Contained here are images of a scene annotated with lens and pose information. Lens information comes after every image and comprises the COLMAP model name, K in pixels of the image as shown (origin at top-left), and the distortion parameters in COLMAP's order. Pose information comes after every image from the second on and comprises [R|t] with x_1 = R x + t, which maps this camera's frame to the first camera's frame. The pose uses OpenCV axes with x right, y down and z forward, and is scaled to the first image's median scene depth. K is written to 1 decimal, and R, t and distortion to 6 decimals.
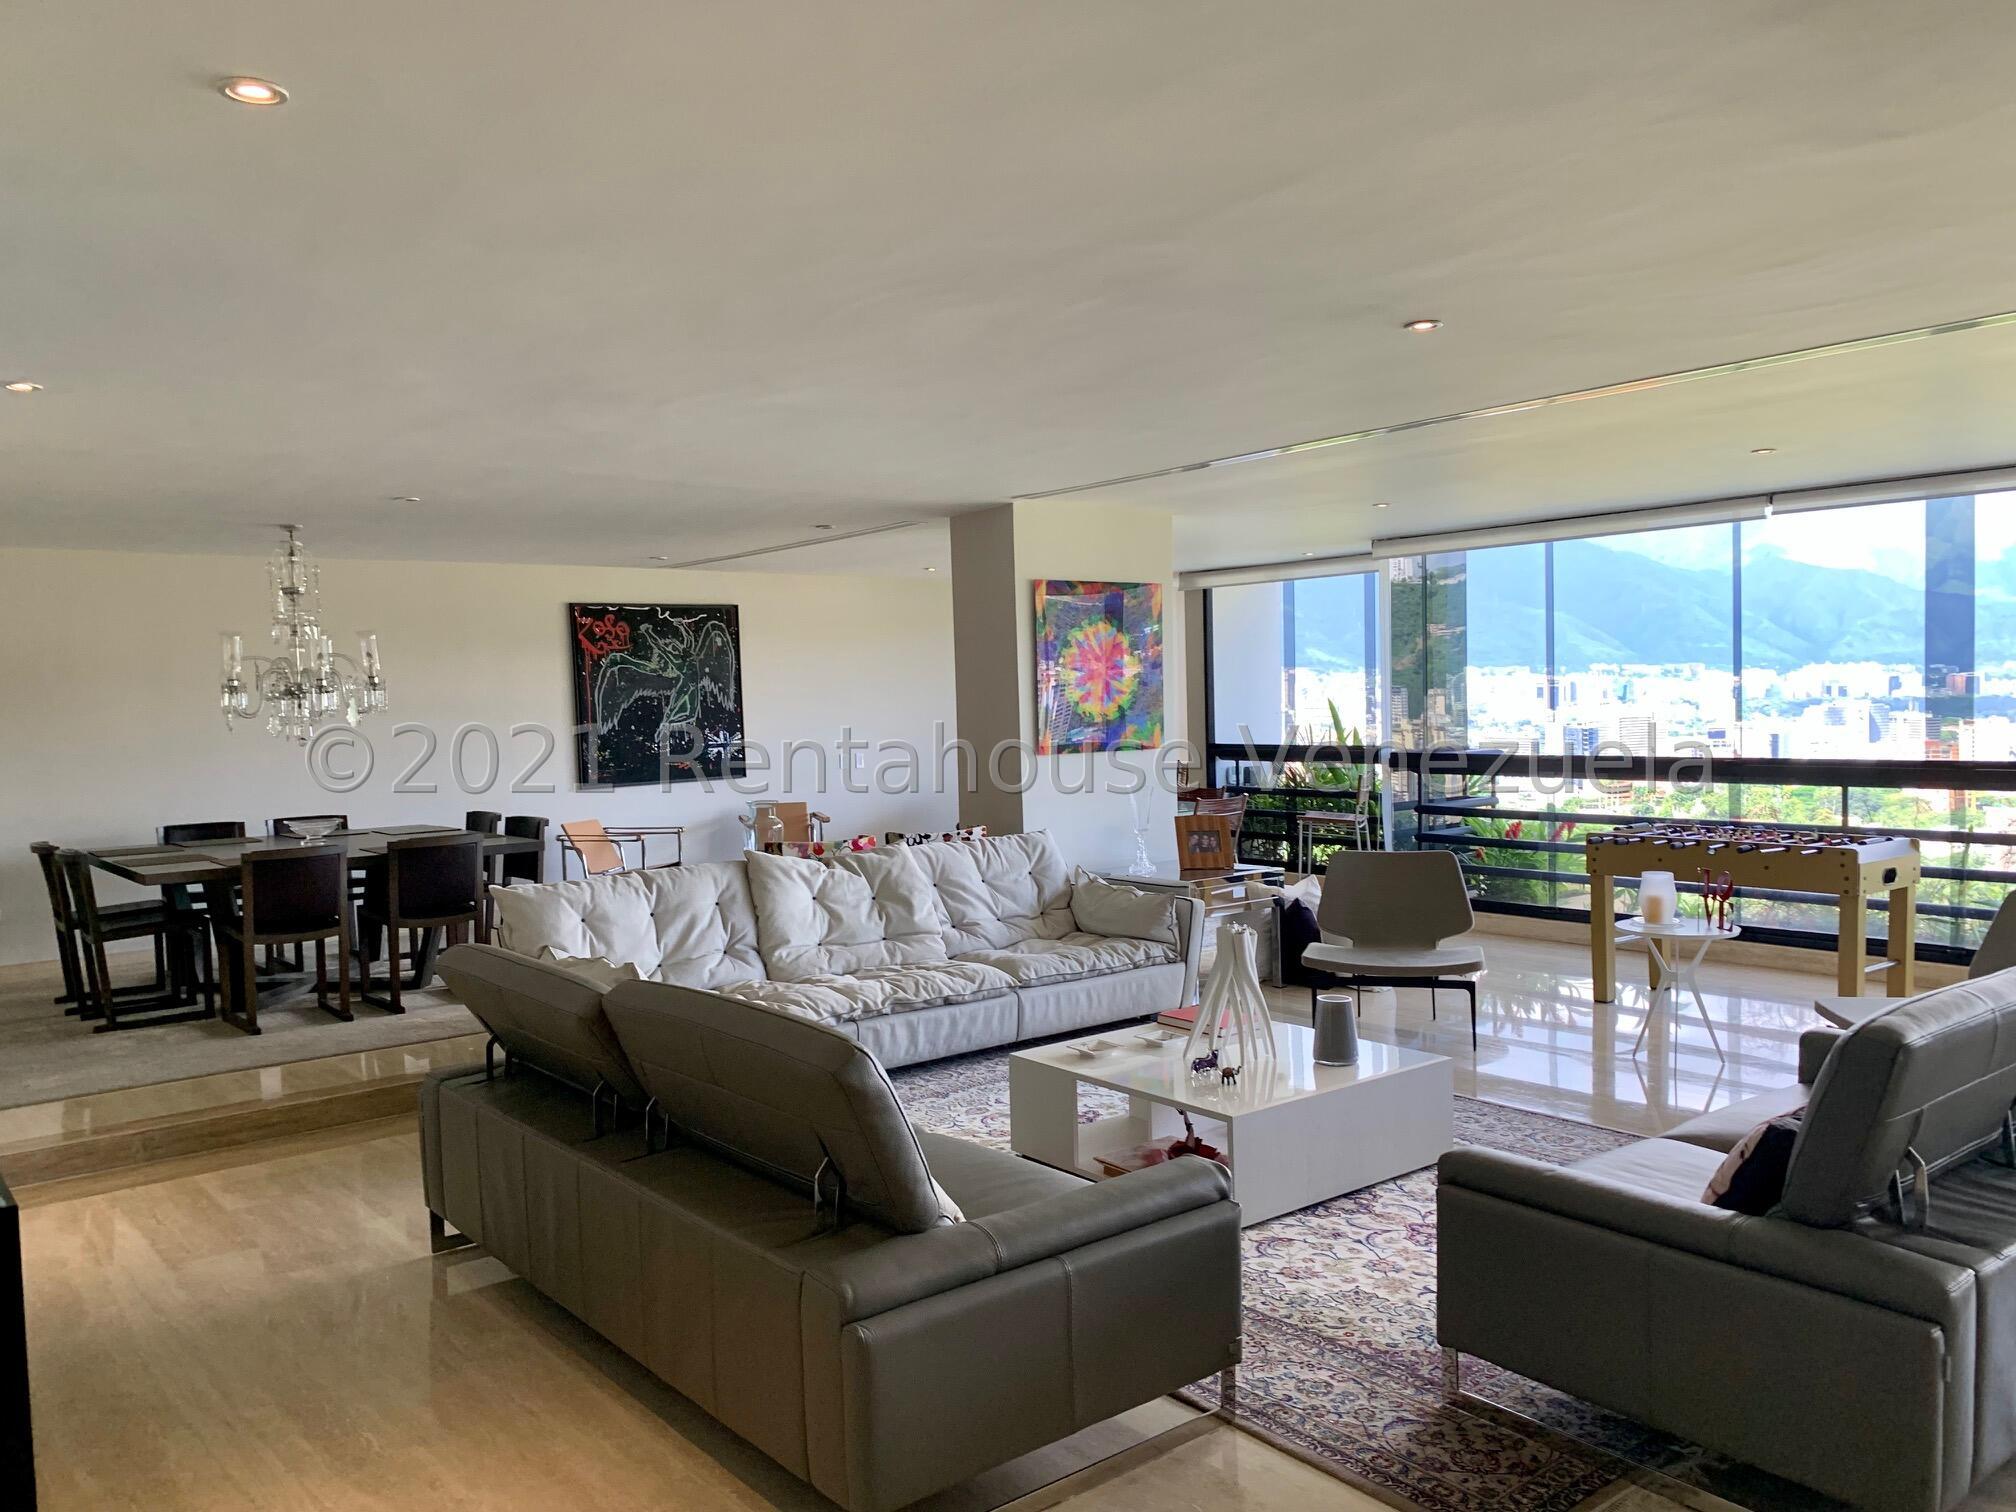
lens RADIAL K [[1538.3, 0, 994.5], [0, 1538.3, 762.2], [0, 0, 1]] dist [0.065661, -0.088095]
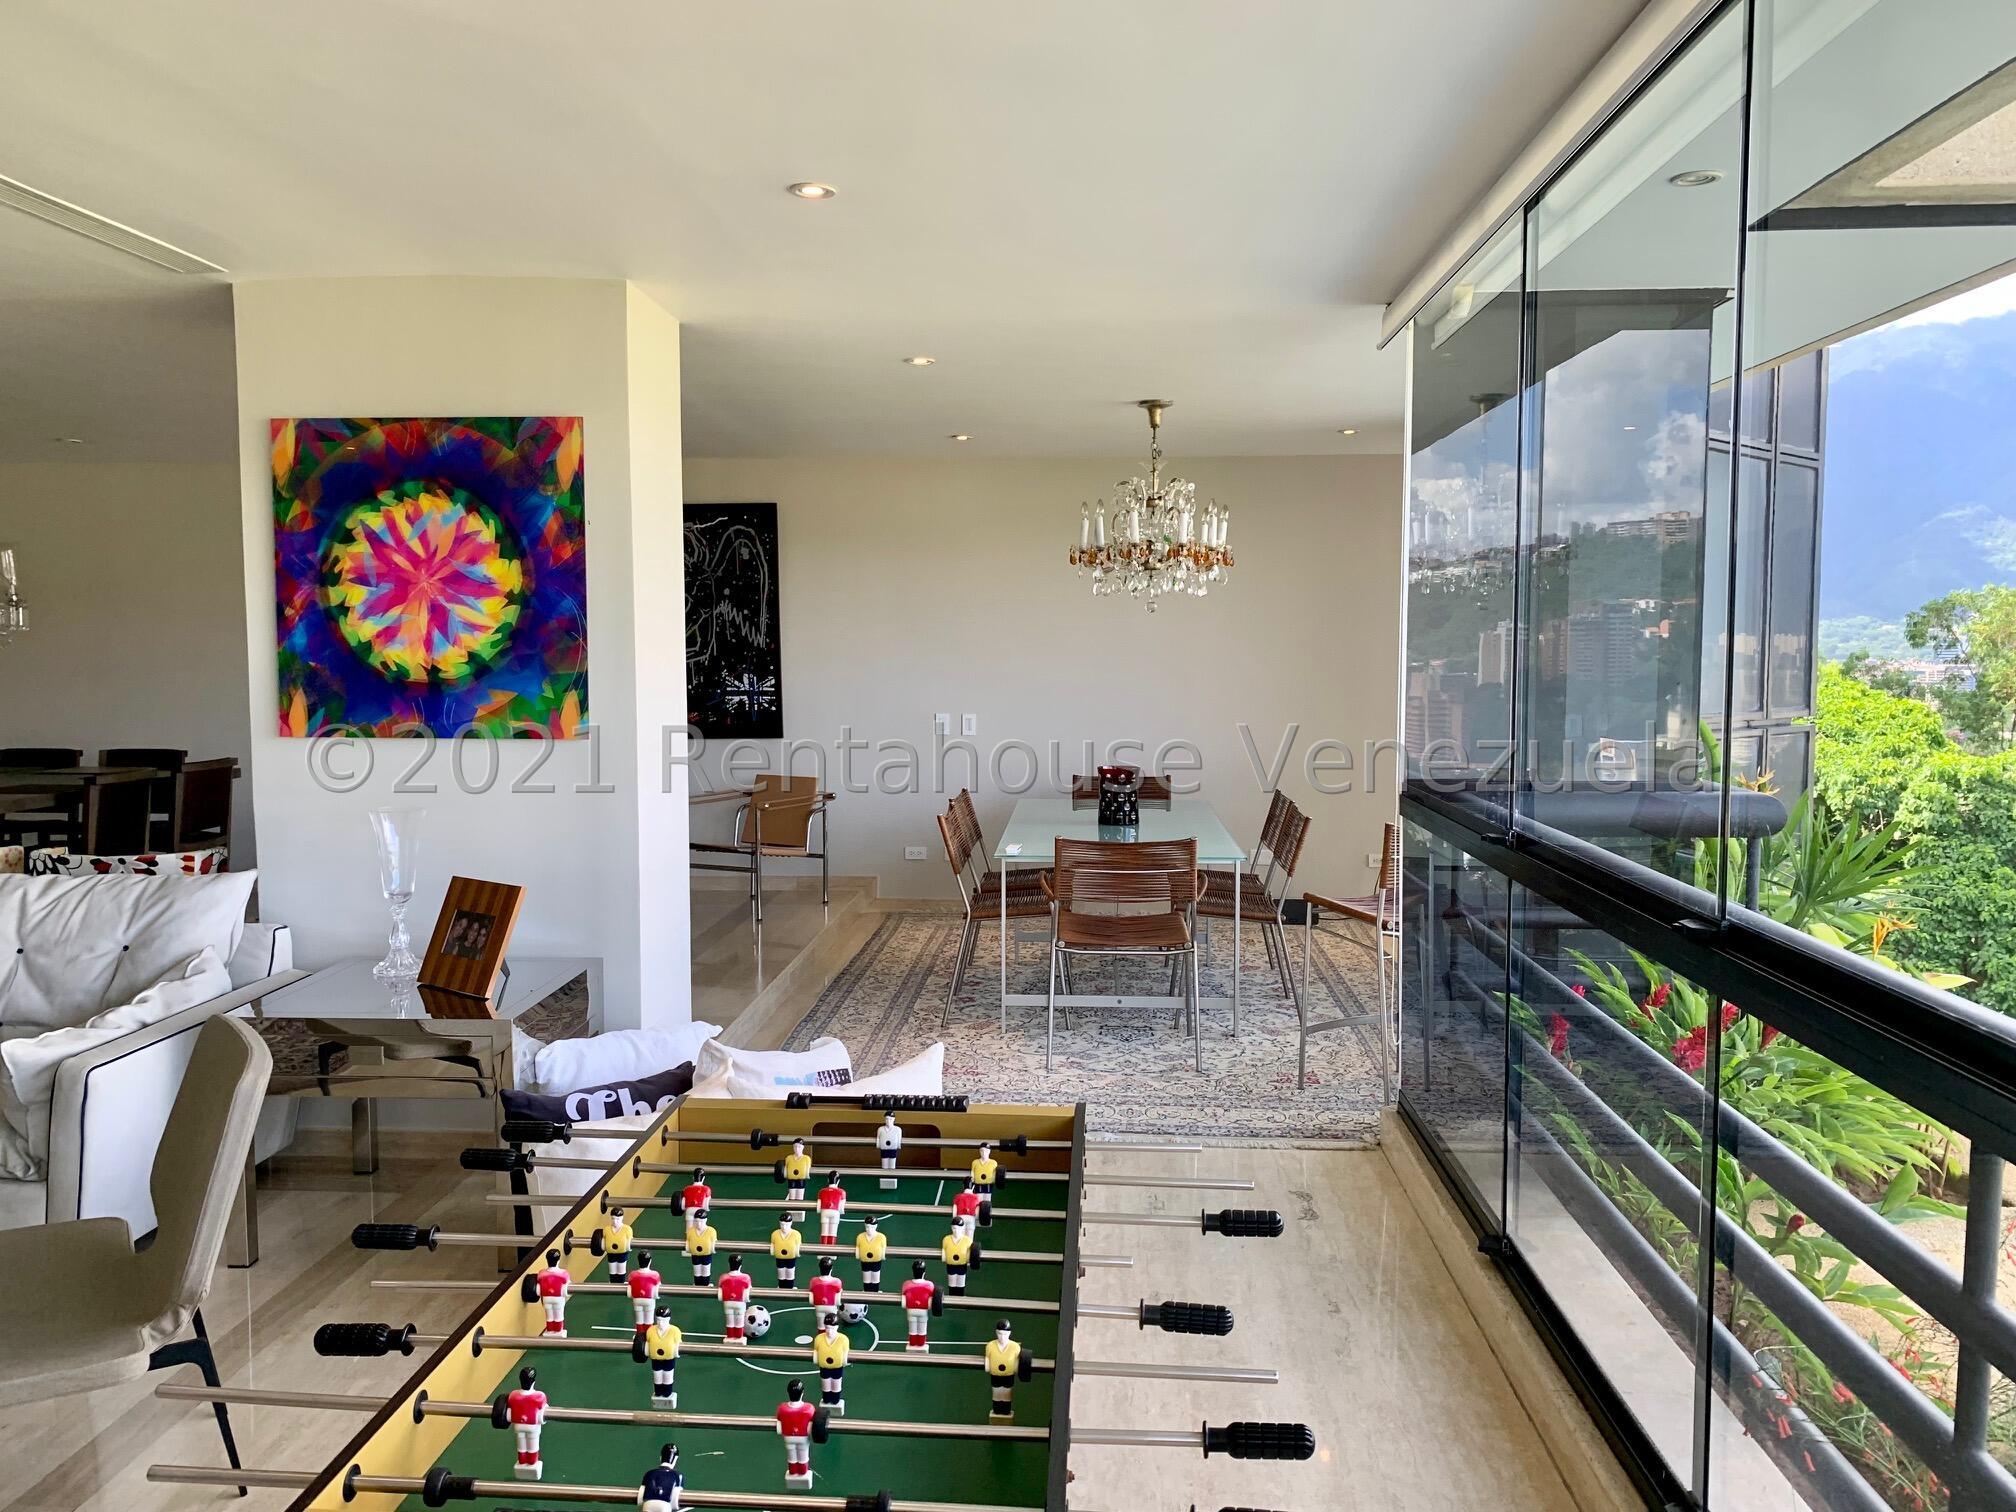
lens RADIAL K [[1538.3, 0, 995.2], [0, 1538.3, 750.2], [0, 0, 1]] dist [0.065661, -0.088095]
pose [[0.731055, 0.071062, -0.678608, 0.567549], [-0.045864, 0.997430, 0.055039, -0.040337], [0.680775, -0.009112, 0.732436, 0.720502]]
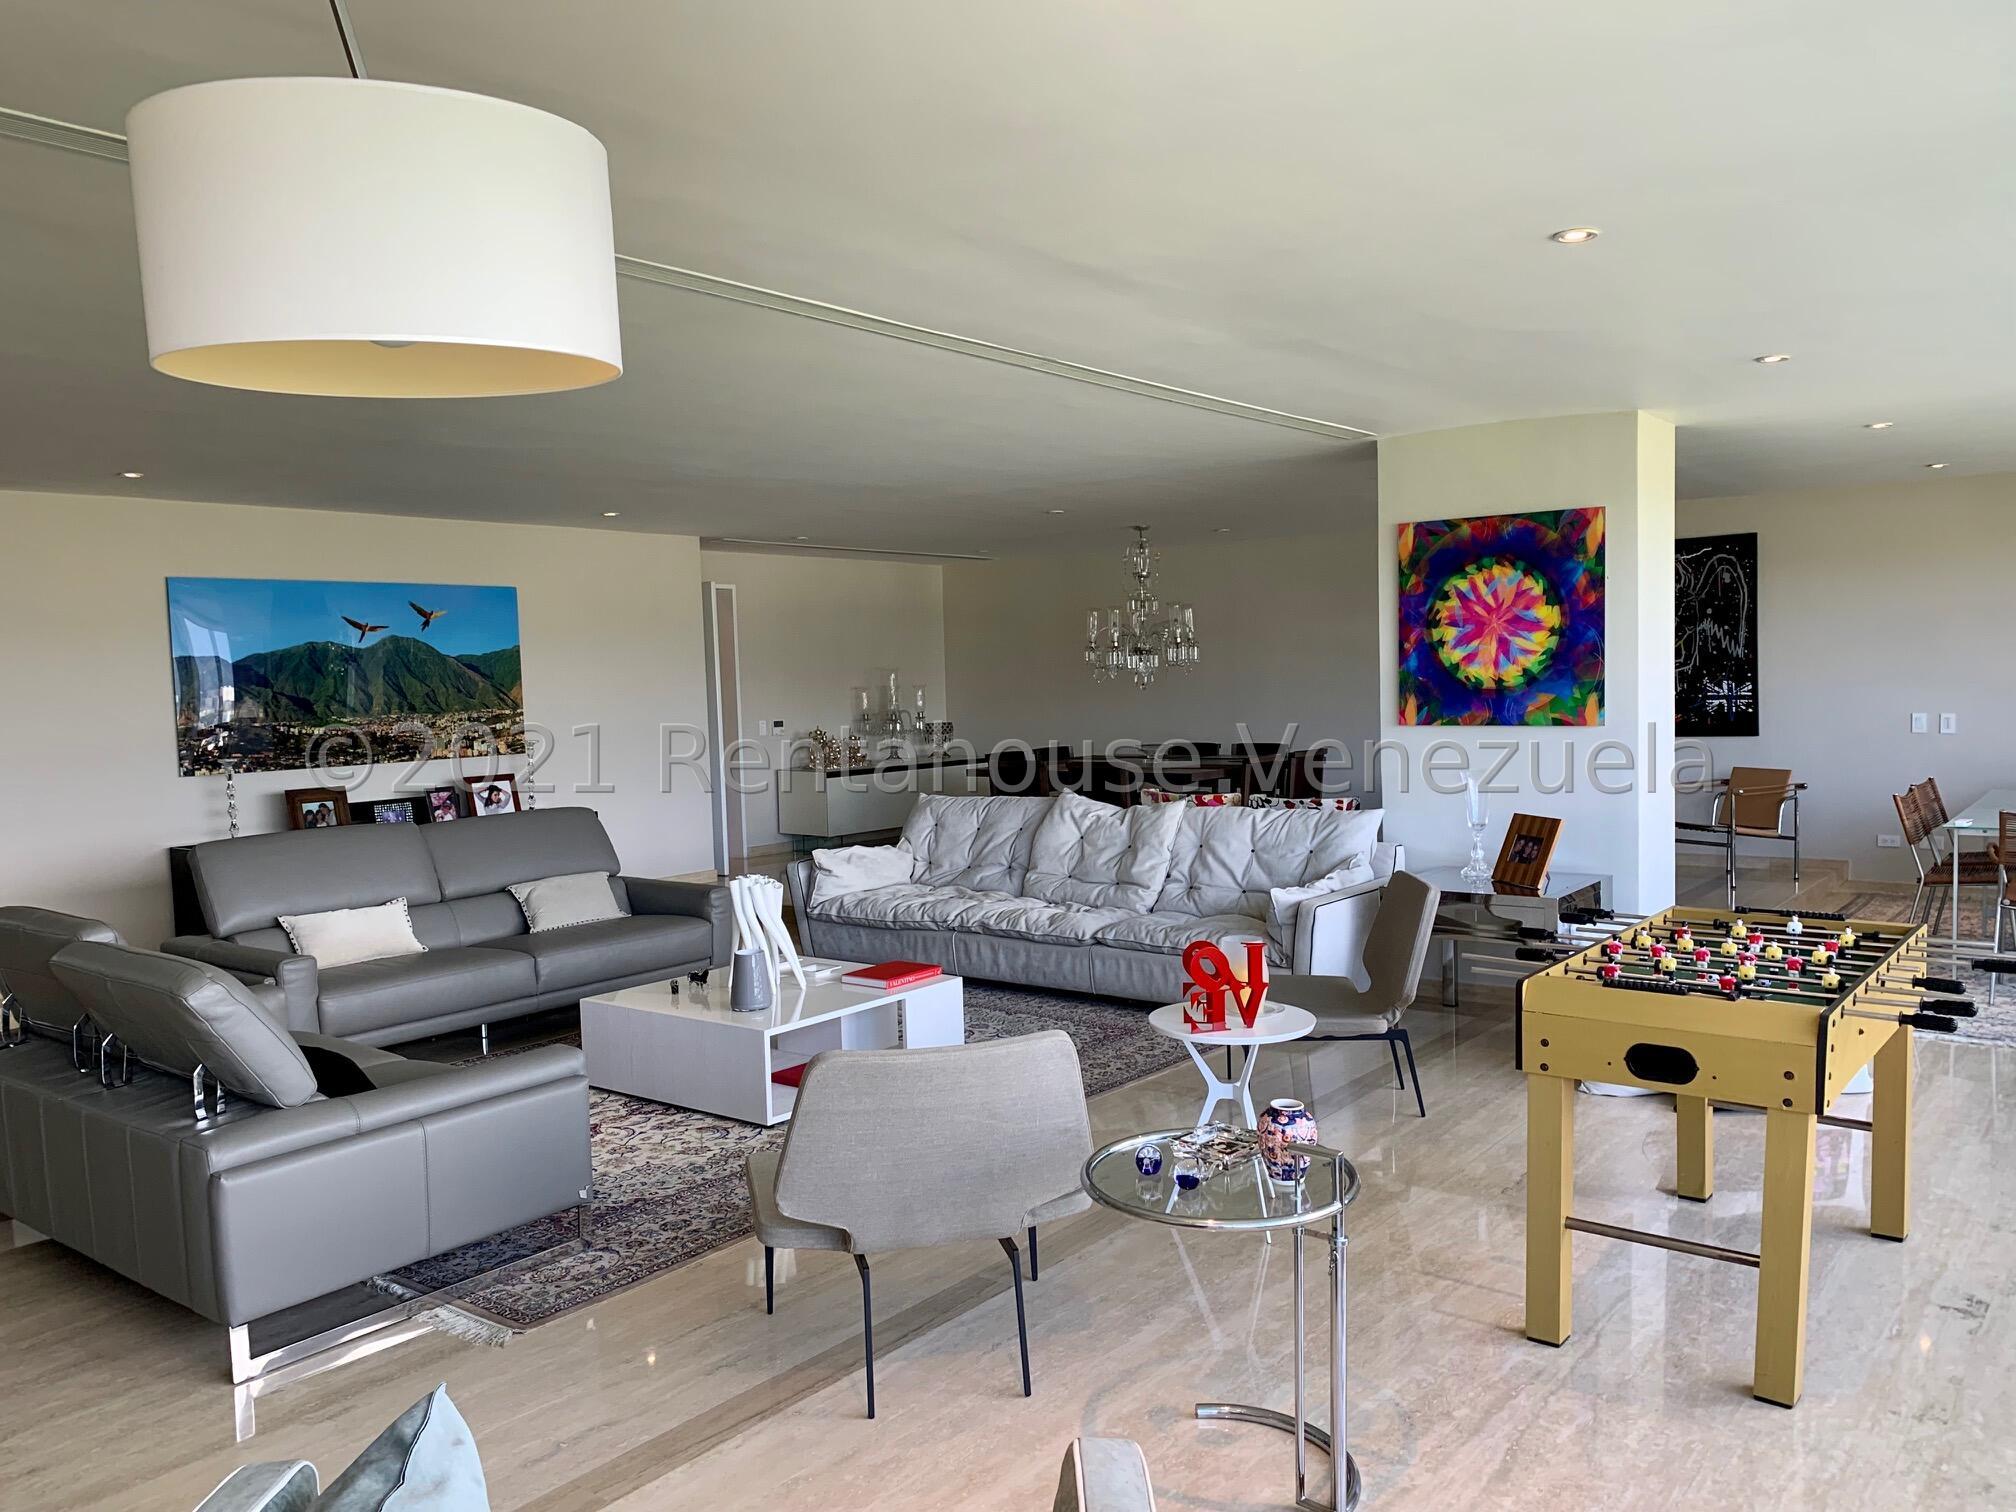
lens RADIAL K [[1538.3, 0, 1036.6], [0, 1538.3, 776.1], [0, 0, 1]] dist [0.065661, -0.088095]
pose [[0.238653, 0.086750, -0.967222, 0.789532], [-0.022203, 0.996229, 0.083873, -0.042466], [0.970851, 0.001459, 0.239679, 0.552897]]
